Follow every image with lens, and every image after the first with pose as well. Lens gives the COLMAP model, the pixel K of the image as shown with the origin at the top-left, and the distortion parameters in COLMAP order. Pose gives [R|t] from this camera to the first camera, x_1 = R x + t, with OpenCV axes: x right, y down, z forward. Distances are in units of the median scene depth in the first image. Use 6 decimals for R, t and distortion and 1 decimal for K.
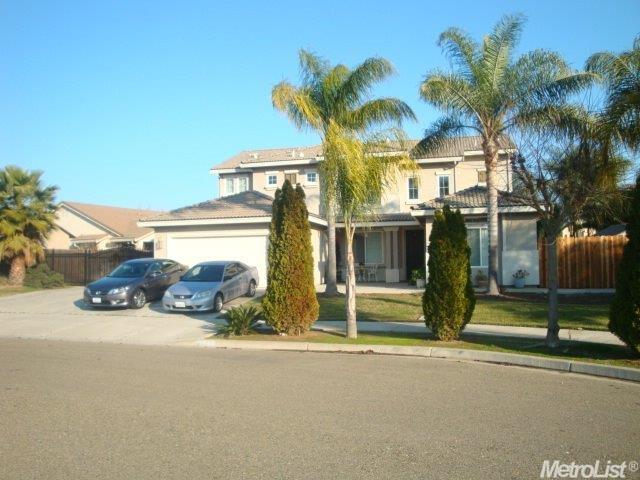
lens RADIAL K [[528.2, 0, 319.7], [0, 528.2, 236.4], [0, 0, 1]] dist [-0.155113, 0.138084]
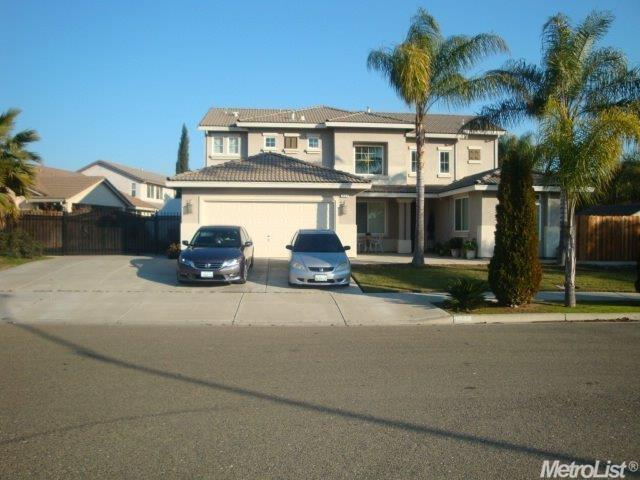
lens RADIAL K [[528.2, 0, 319.7], [0, 528.2, 236.4], [0, 0, 1]] dist [-0.155113, 0.138084]
pose [[0.944408, 0.017732, 0.328296, -0.352263], [-0.037339, 0.997869, 0.053515, 0.007025], [-0.326647, -0.062799, 0.943058, 0.095656]]
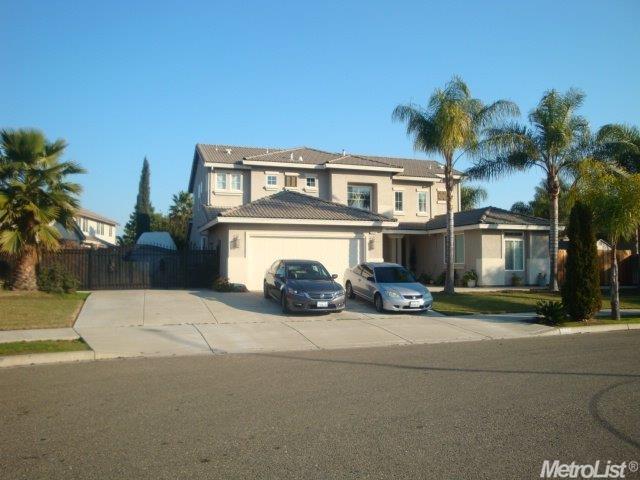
lens RADIAL K [[528.2, 0, 319.7], [0, 528.2, 236.4], [0, 0, 1]] dist [-0.155113, 0.138084]
pose [[0.838466, 0.044419, 0.543140, -0.619658], [-0.040620, 0.998994, -0.018994, 0.014187], [-0.543437, -0.006137, 0.839427, 0.142591]]
